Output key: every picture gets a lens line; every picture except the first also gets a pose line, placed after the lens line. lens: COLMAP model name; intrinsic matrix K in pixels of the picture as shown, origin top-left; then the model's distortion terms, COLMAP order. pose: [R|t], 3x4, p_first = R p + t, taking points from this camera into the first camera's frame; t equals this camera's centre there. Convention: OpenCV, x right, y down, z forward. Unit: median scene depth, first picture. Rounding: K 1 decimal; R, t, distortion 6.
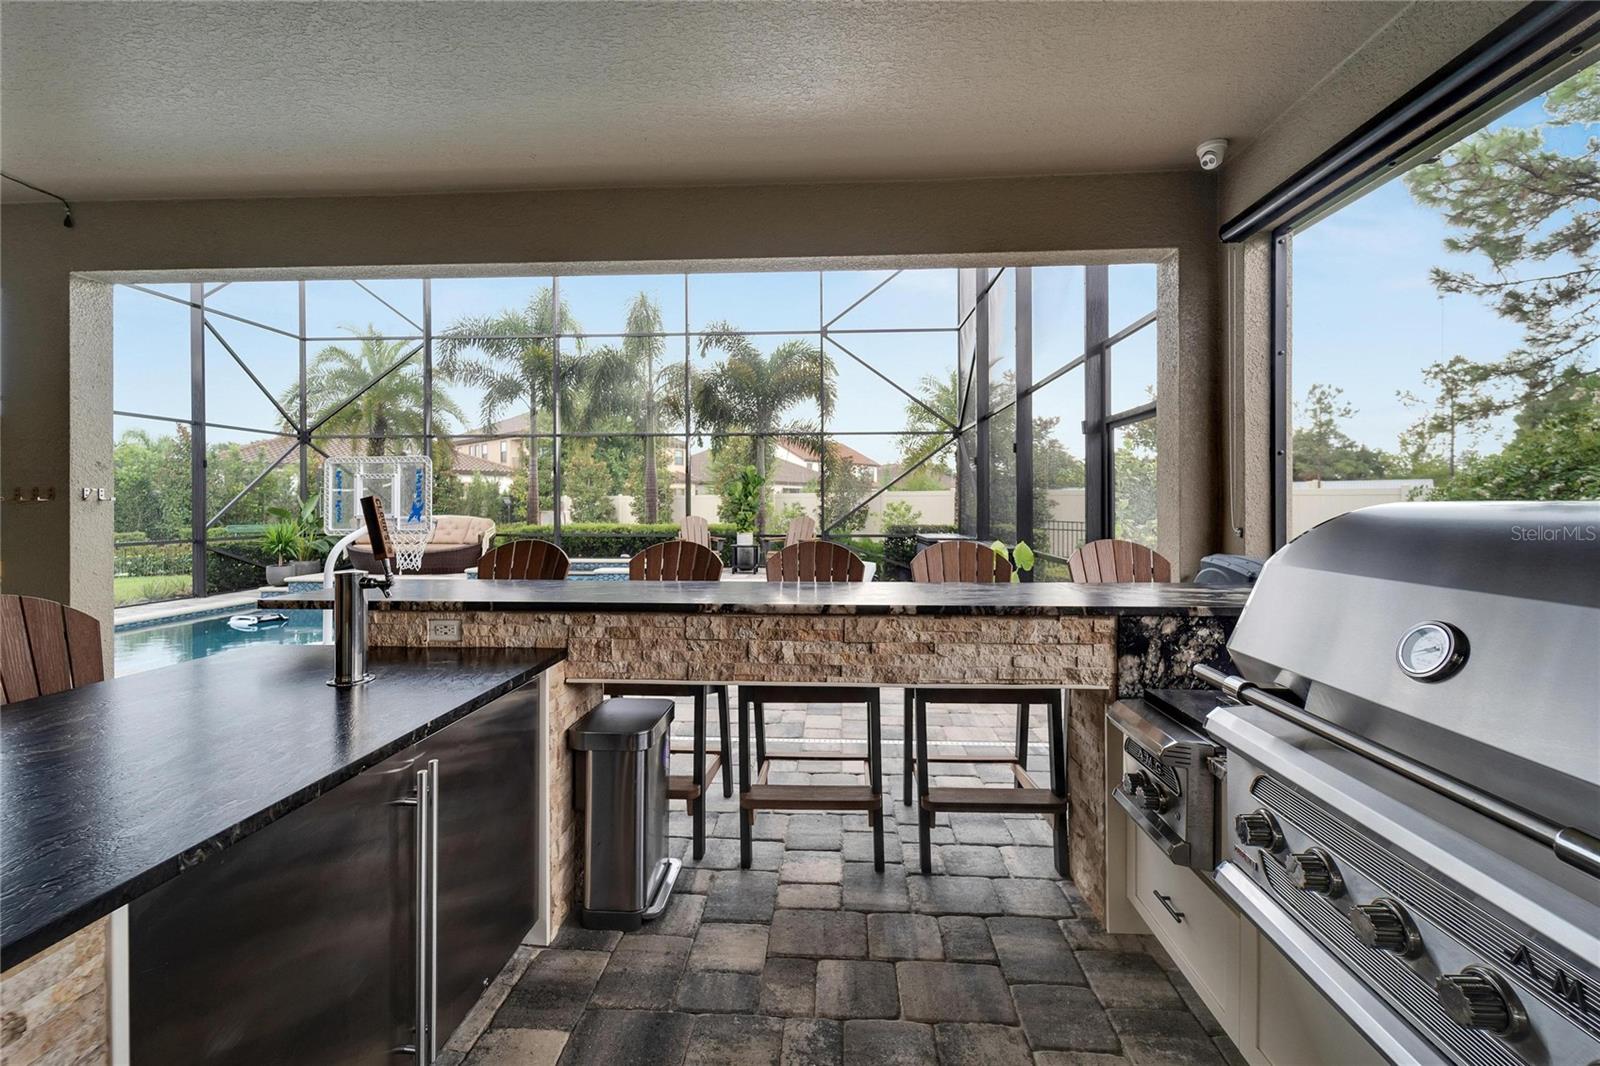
lens RADIAL K [[659.4, 0, 805.0], [0, 659.4, 505.1], [0, 0, 1]] dist [0.001403, -0.000780]
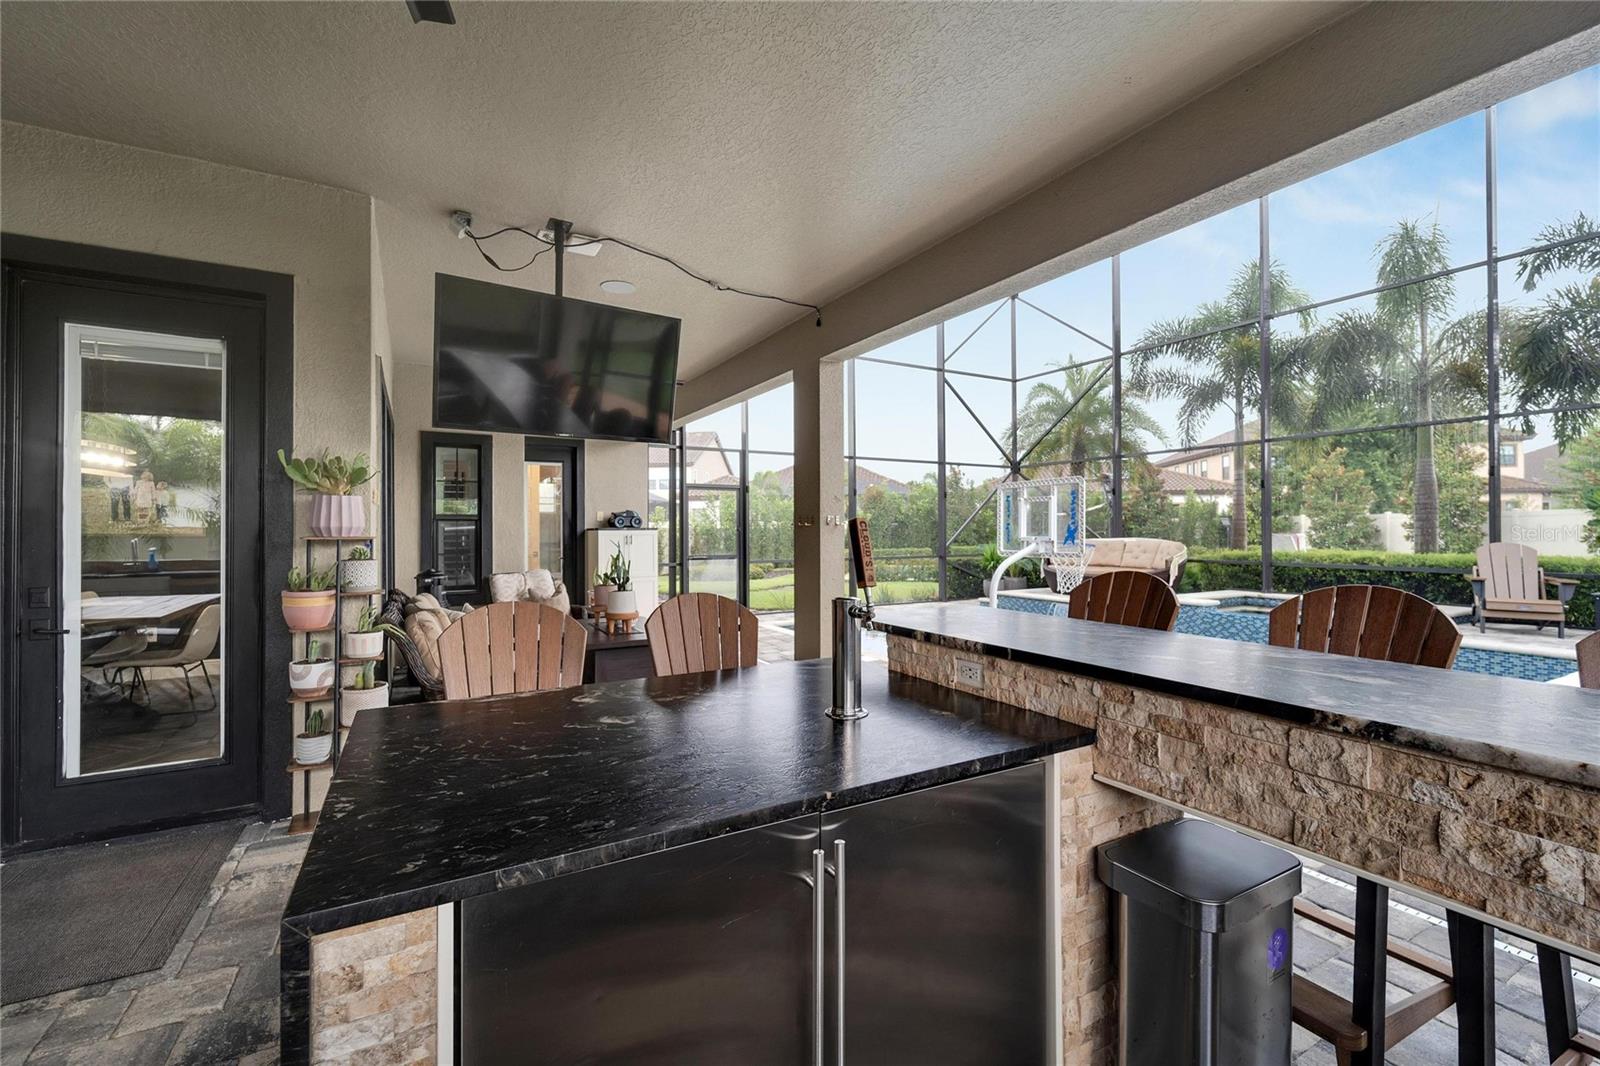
lens RADIAL K [[676.1, 0, 796.5], [0, 676.1, 527.6], [0, 0, 1]] dist [0.002966, -0.000929]
pose [[0.536911, -0.004196, -0.843629, 0.067600], [0.004713, 0.999987, -0.001974, 0.000960], [0.843626, -0.002916, 0.536924, 0.303265]]
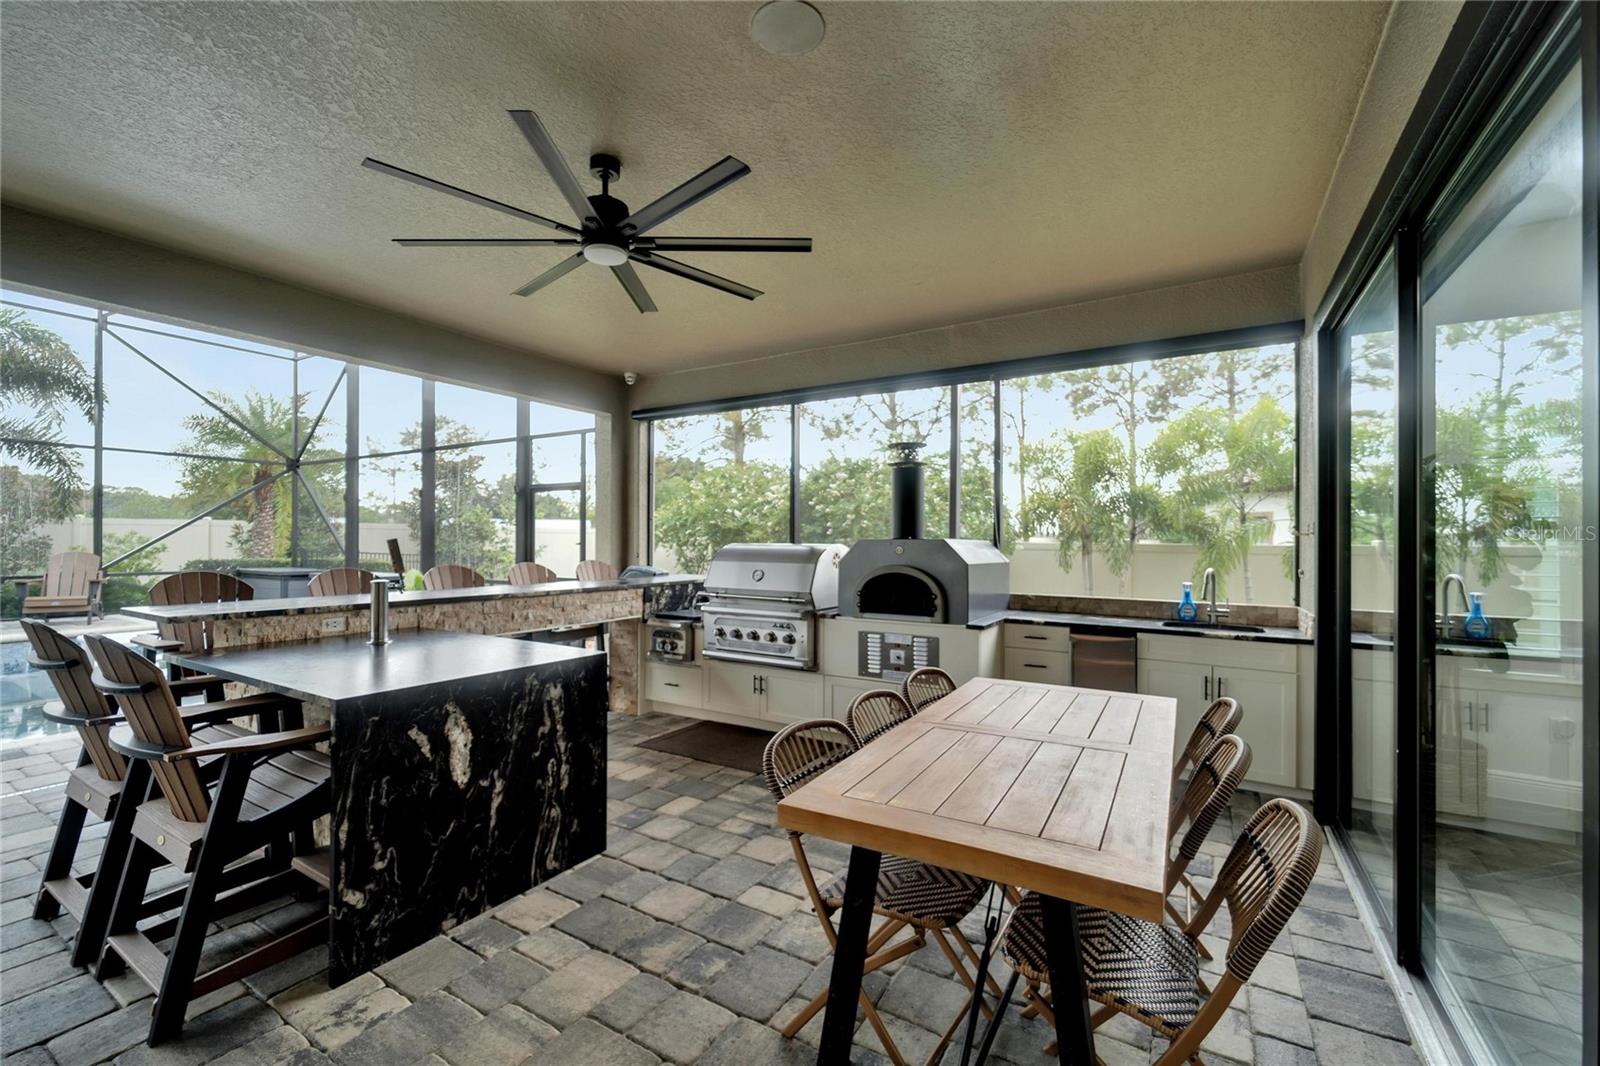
lens RADIAL K [[666.7, 0, 800.0], [0, 666.7, 533.0], [0, 0, 1]] dist [0.000760, -0.000248]
pose [[0.467647, 0.014869, 0.883790, -1.261783], [-0.009867, 0.999884, -0.011601, -0.013758], [-0.883860, -0.003296, 0.467740, -0.604031]]
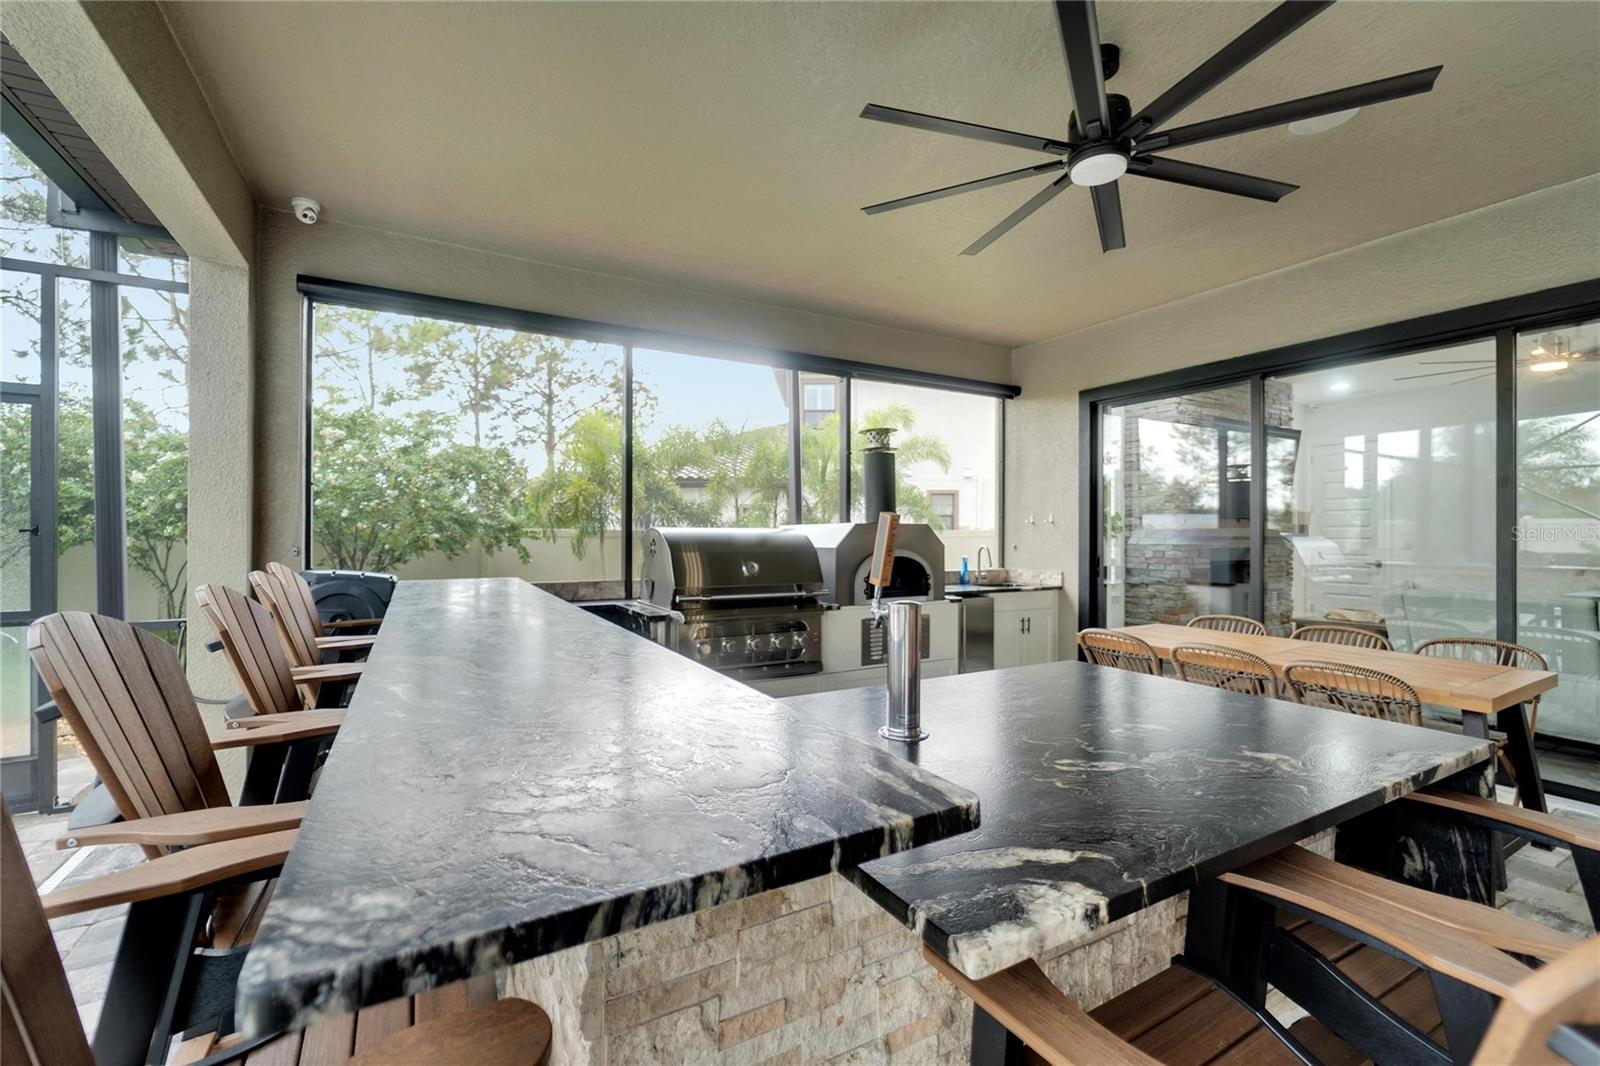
lens RADIAL K [[666.7, 0, 800.0], [0, 666.7, 533.0], [0, 0, 1]] dist [0.000760, -0.000248]
pose [[-0.544283, 0.000321, 0.838902, -0.952245], [-0.005275, 0.999979, -0.003805, 0.013150], [-0.838885, -0.006497, -0.544270, 1.132755]]
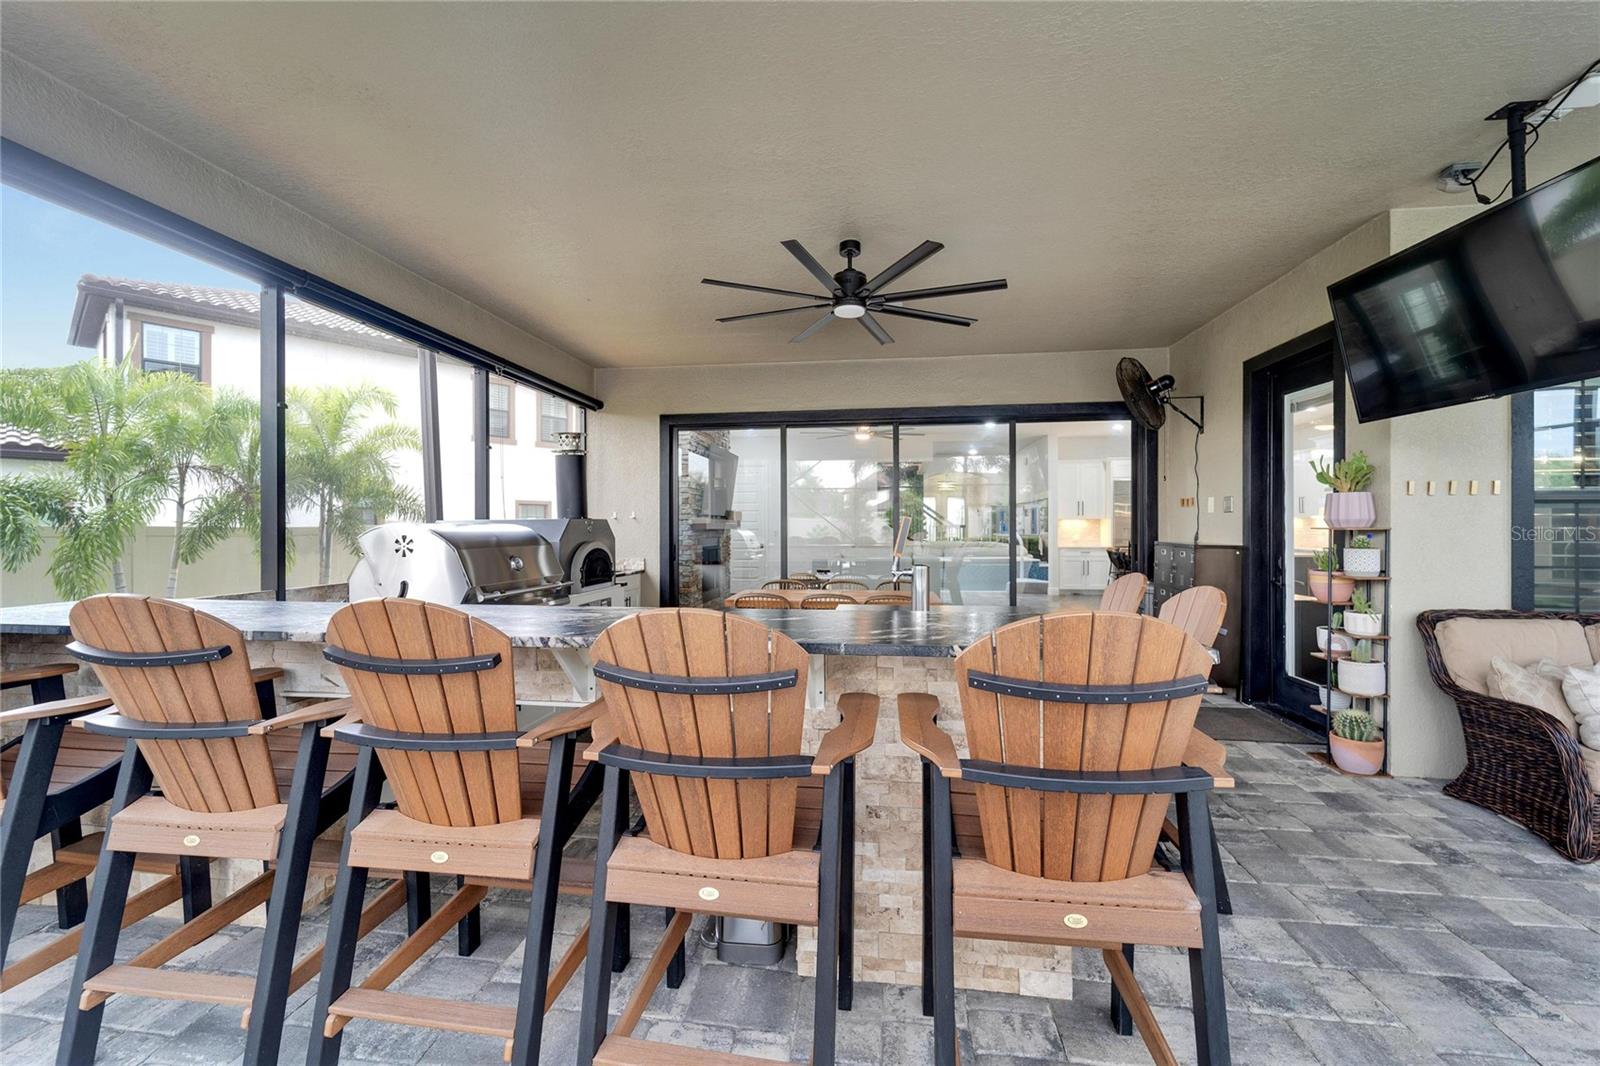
lens RADIAL K [[646.6, 0, 797.5], [0, 646.6, 529.5], [0, 0, 1]] dist [0.002255, -0.000055]
pose [[-0.997715, 0.002138, 0.067527, -0.349048], [0.002024, 0.999996, -0.001755, 0.017232], [-0.067530, -0.001614, -0.997716, 1.839149]]
